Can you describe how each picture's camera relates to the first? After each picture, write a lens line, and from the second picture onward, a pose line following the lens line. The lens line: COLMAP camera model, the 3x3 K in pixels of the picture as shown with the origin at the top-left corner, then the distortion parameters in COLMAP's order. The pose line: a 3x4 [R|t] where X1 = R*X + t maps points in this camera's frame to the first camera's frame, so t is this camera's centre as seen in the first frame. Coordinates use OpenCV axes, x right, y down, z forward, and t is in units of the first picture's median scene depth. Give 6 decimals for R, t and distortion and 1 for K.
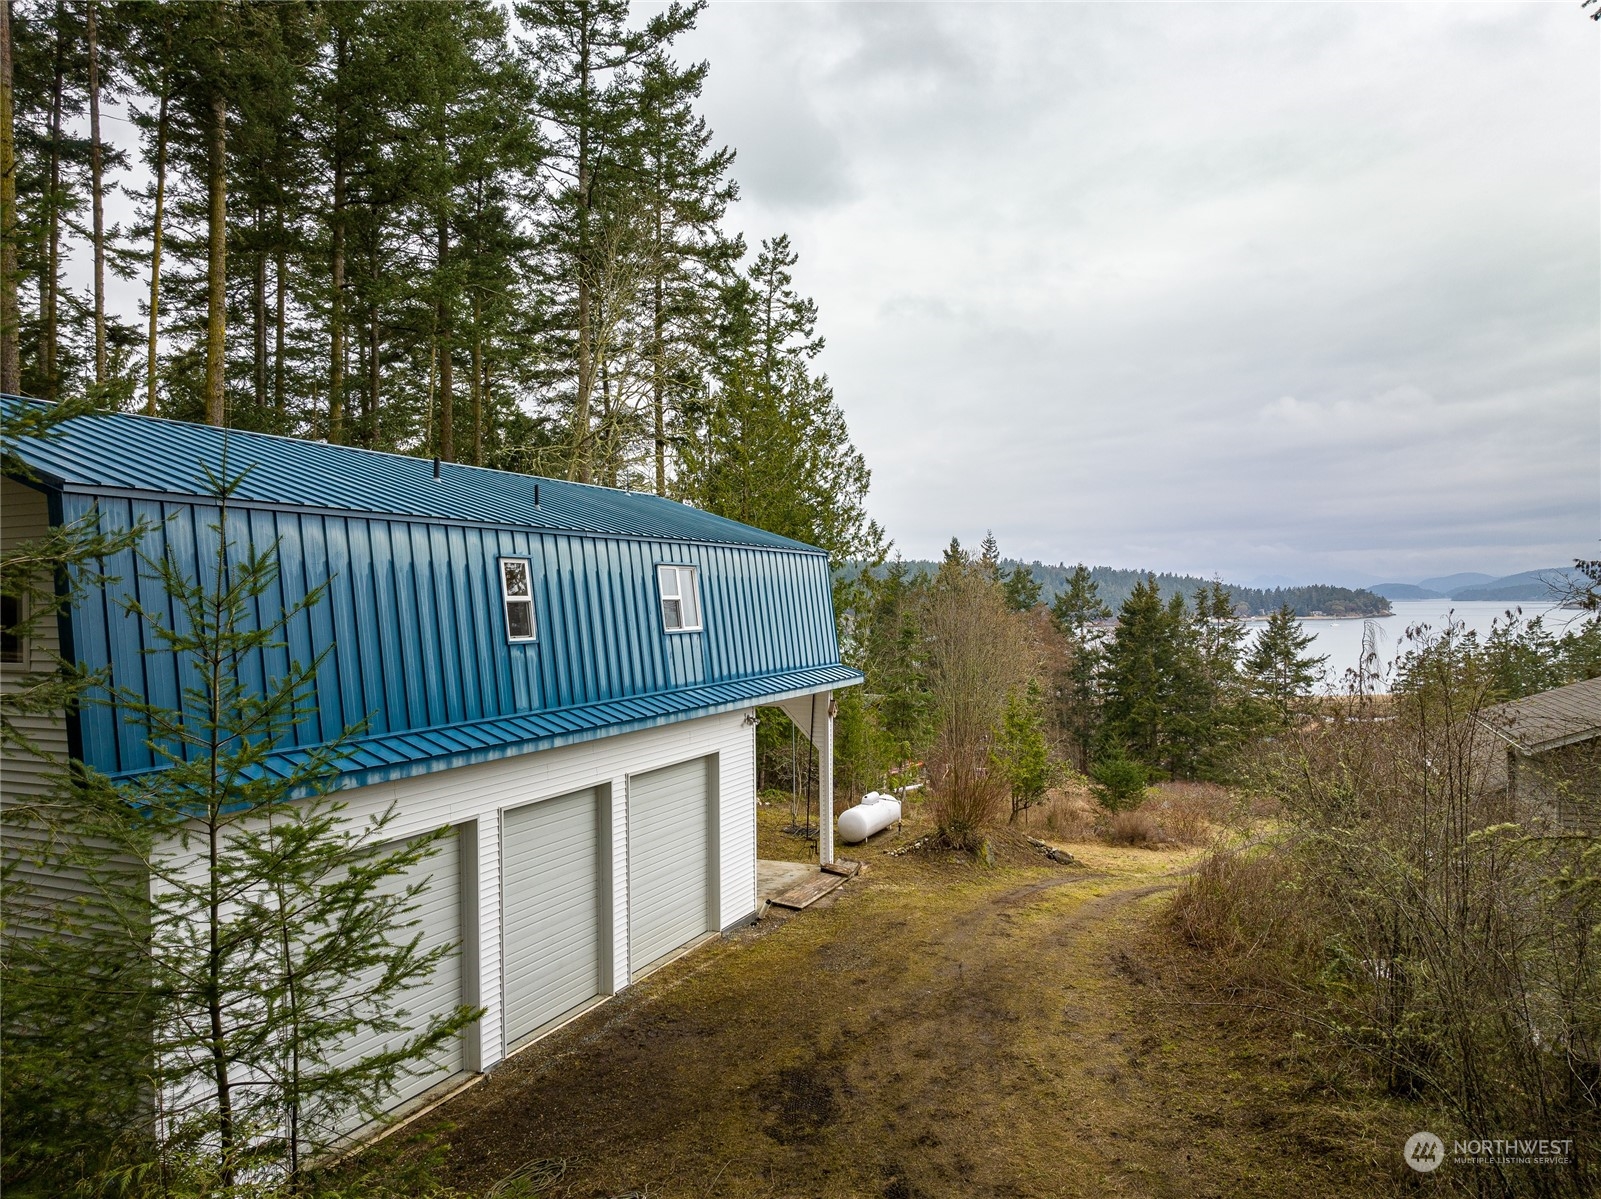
lens RADIAL K [[1211.3, 0, 800.5], [0, 1211.3, 599.5], [0, 0, 1]] dist [0.003015, 0.009433]
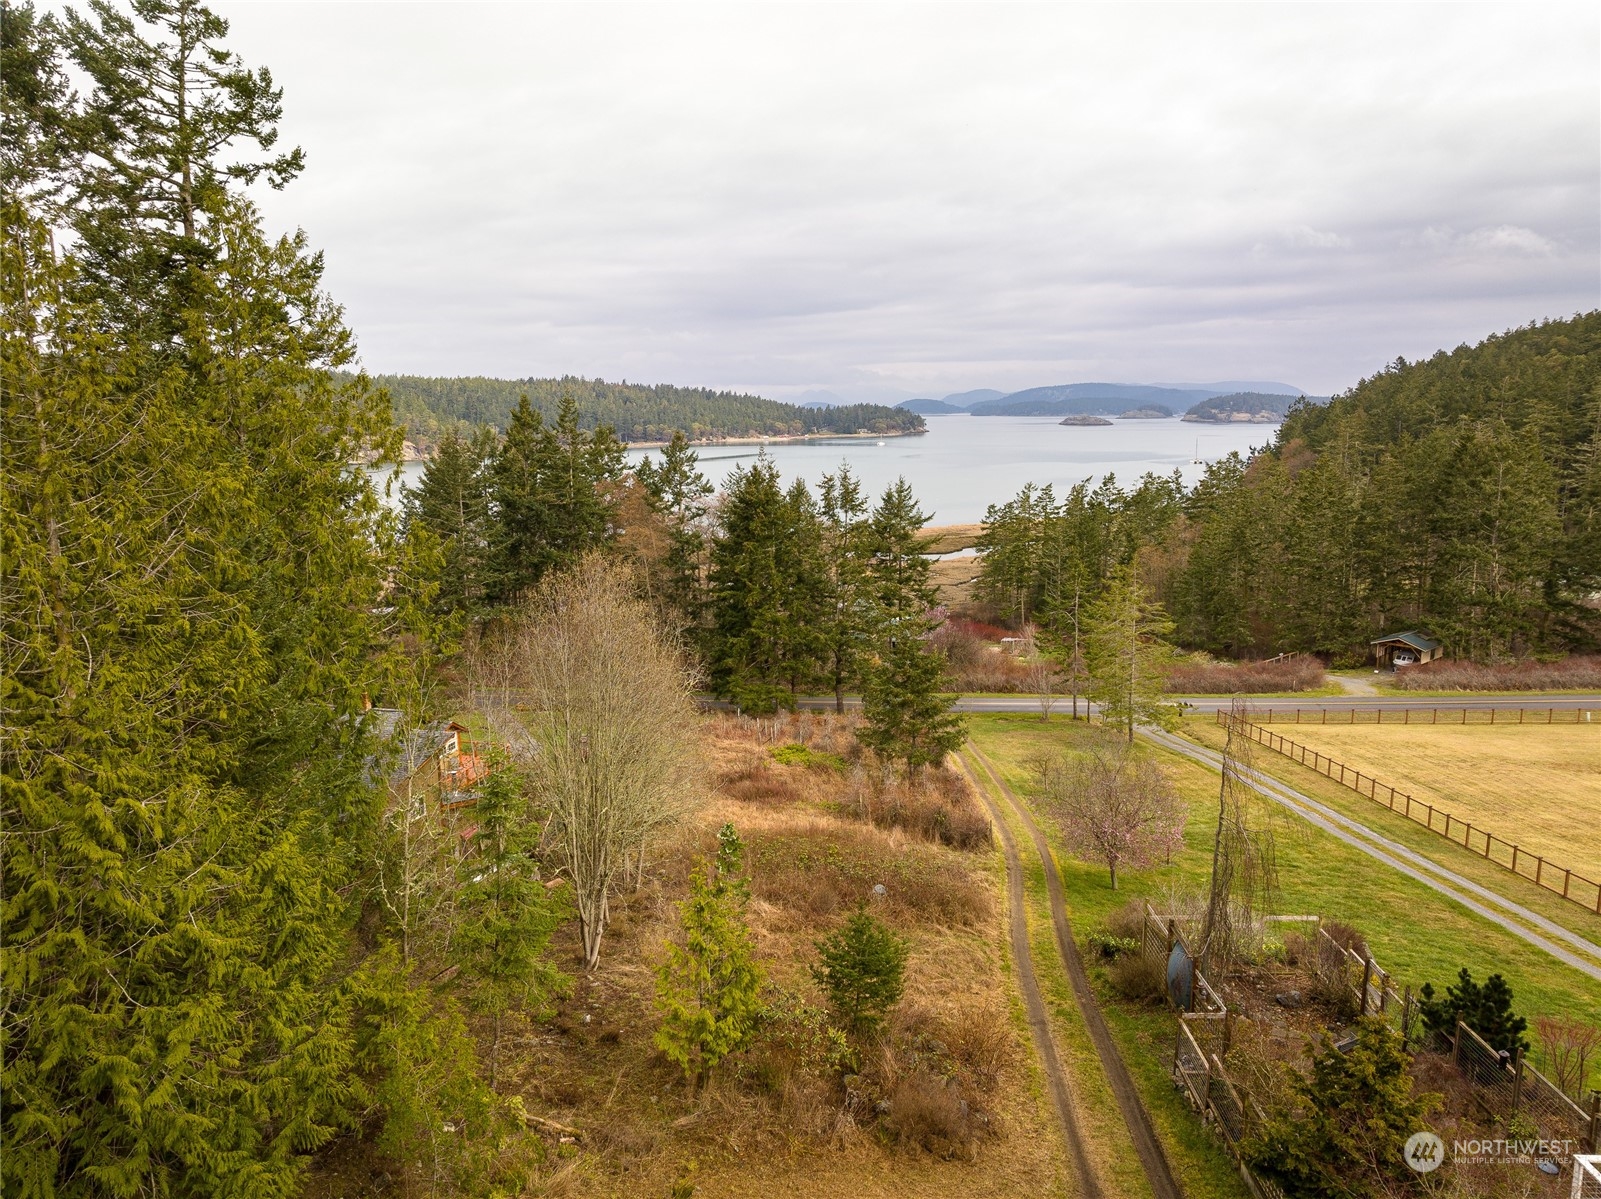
lens RADIAL K [[1211.3, 0, 800.5], [0, 1211.3, 599.5], [0, 0, 1]] dist [0.003015, 0.009433]
pose [[0.937290, -0.054561, 0.344255, 0.030400], [0.001919, 0.988465, 0.151437, -0.100085], [-0.348546, -0.141280, 0.926583, 0.396652]]
